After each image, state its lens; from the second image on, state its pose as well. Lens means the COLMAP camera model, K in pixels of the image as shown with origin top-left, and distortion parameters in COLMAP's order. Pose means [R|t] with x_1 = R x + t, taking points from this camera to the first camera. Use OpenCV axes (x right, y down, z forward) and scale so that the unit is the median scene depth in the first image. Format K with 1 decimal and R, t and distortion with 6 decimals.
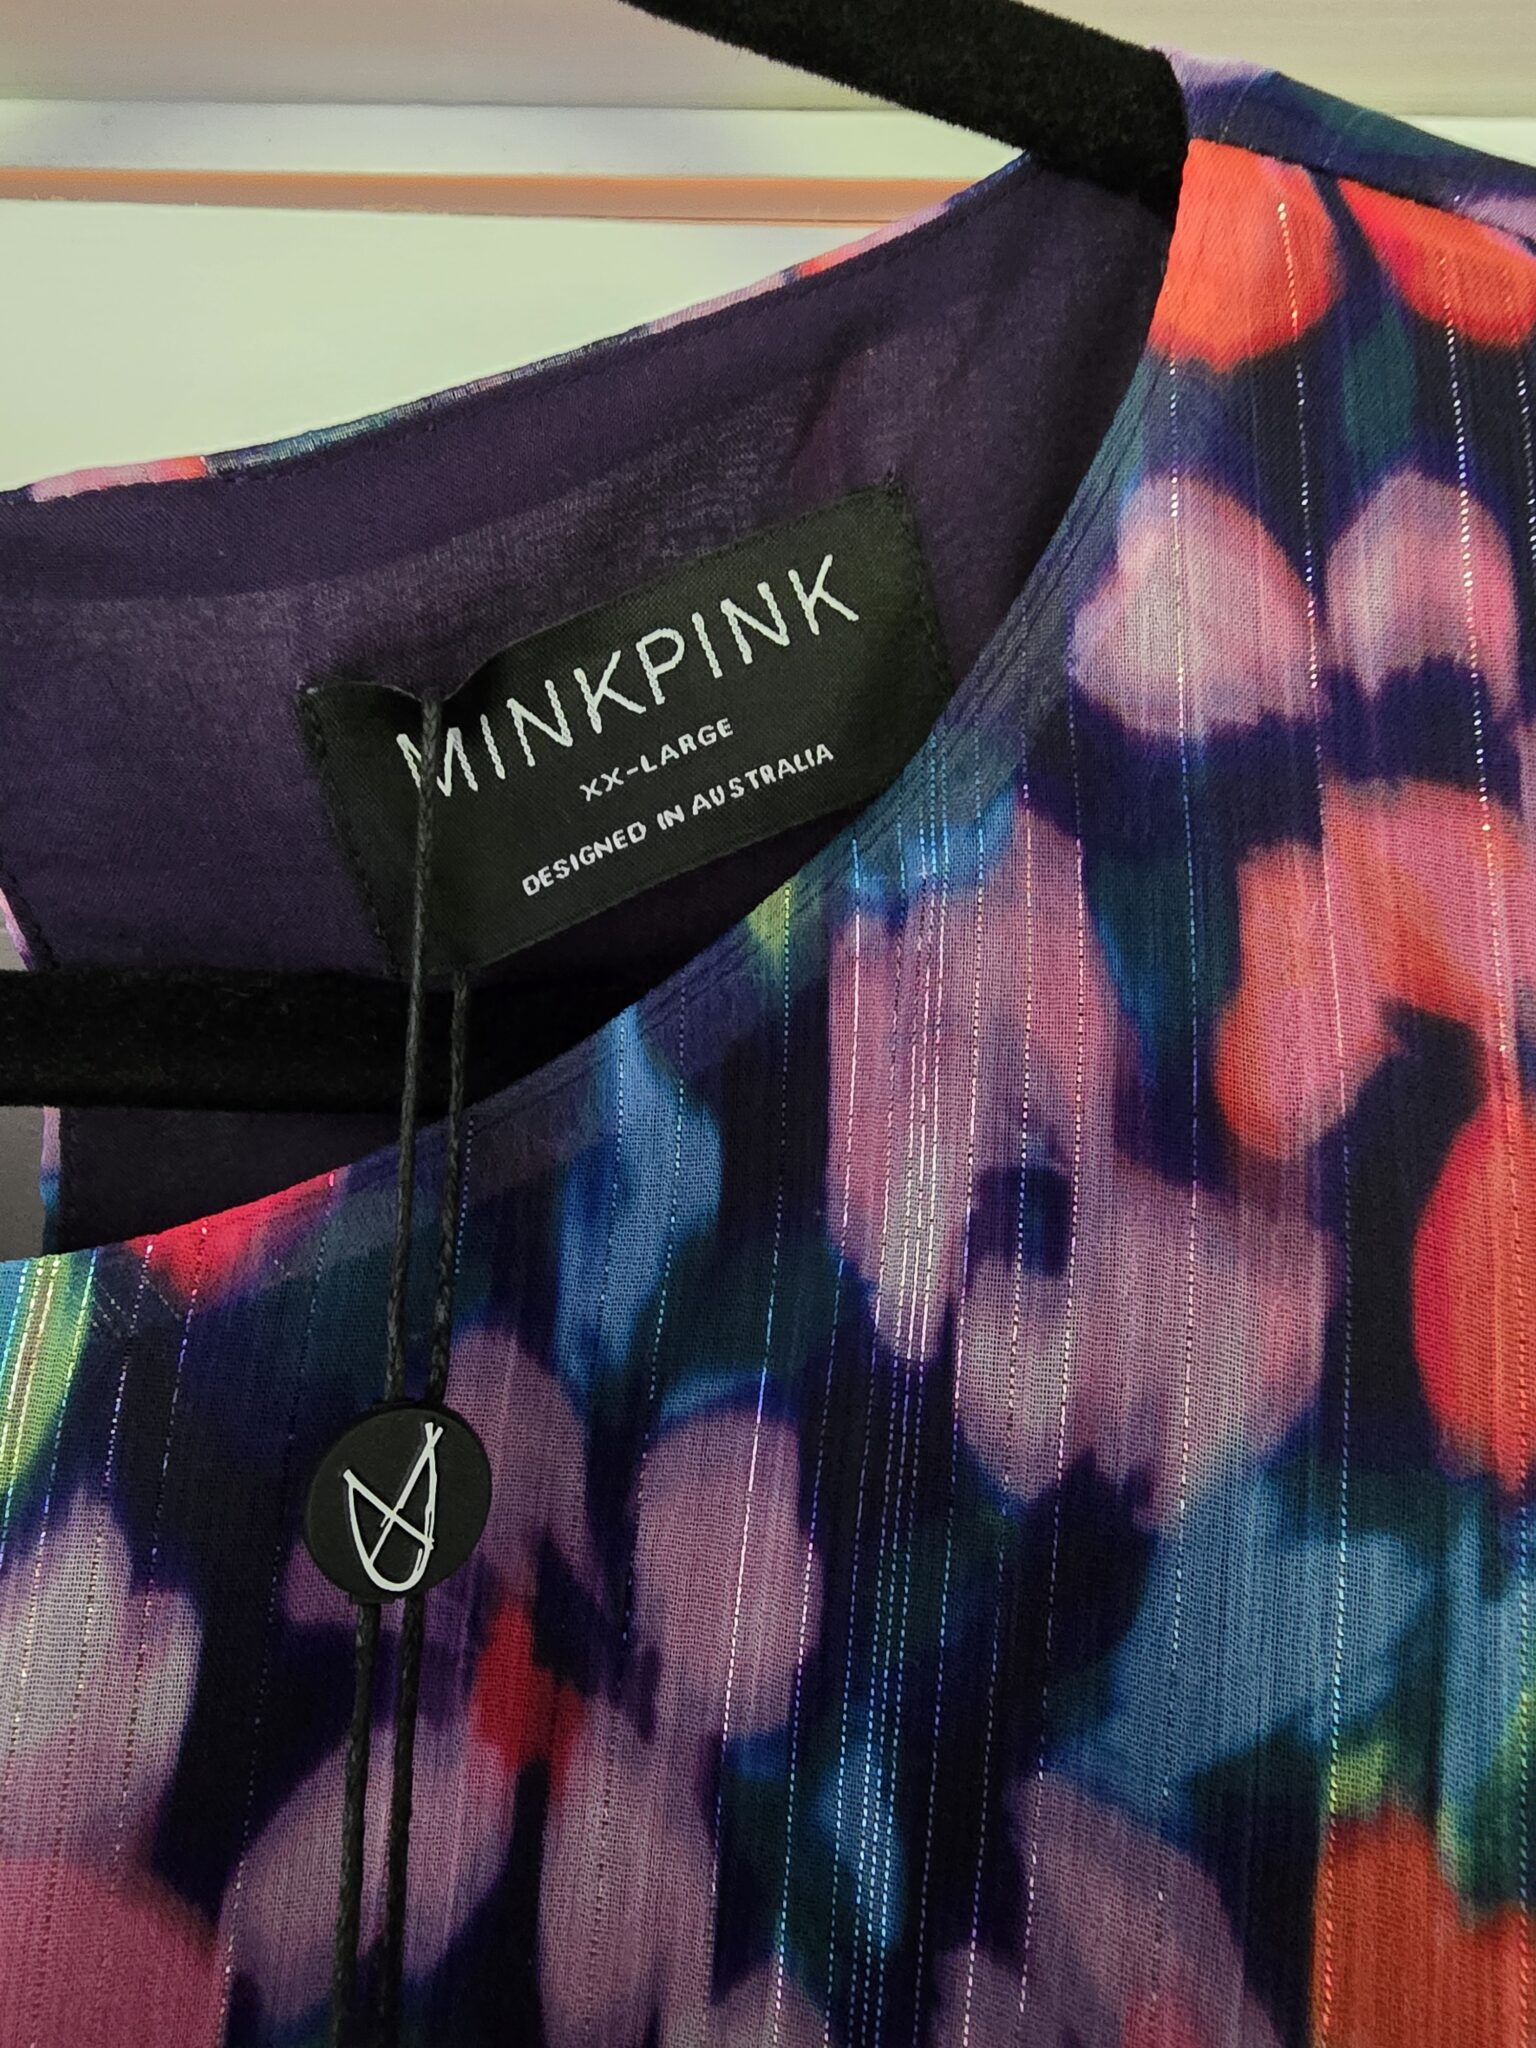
lens RADIAL K [[823.7, 0, 815.7], [0, 823.7, 1028.5], [0, 0, 1]] dist [0.005636, -0.000501]
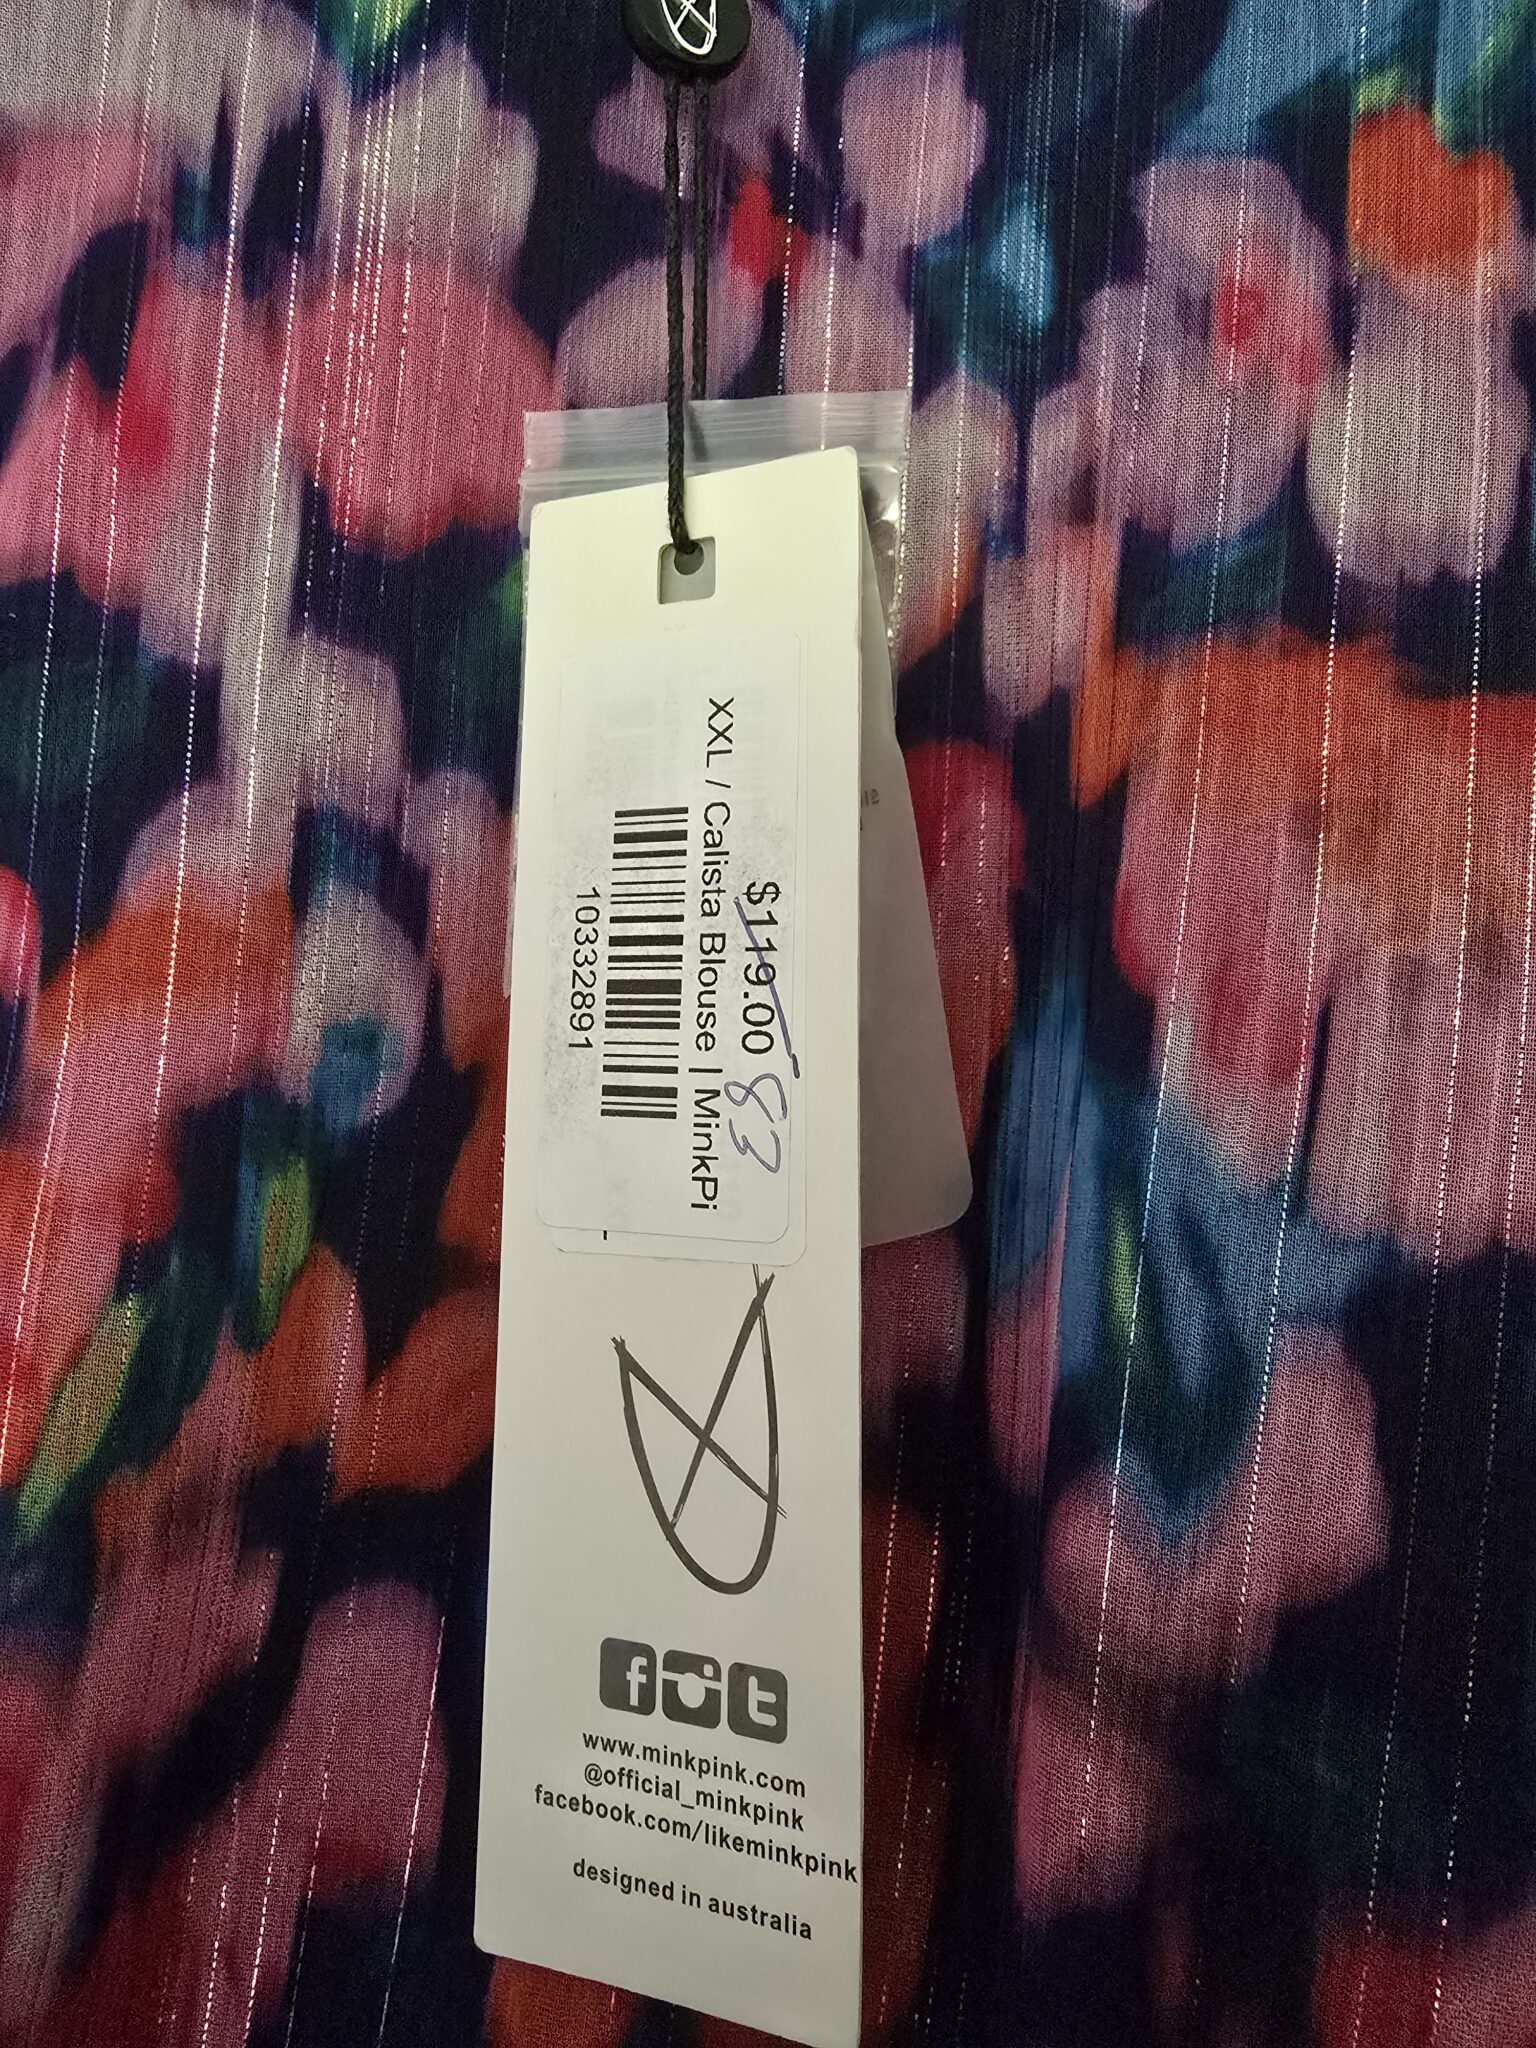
lens RADIAL K [[821.7, 0, 768.0], [0, 821.7, 1024.0], [0, 0, 1]] dist [0.015764, -0.000489]
pose [[0.999451, -0.020042, 0.026400, -0.428786], [0.019816, 0.999765, 0.008768, 2.188352], [-0.026569, -0.008240, 0.999613, -0.409497]]
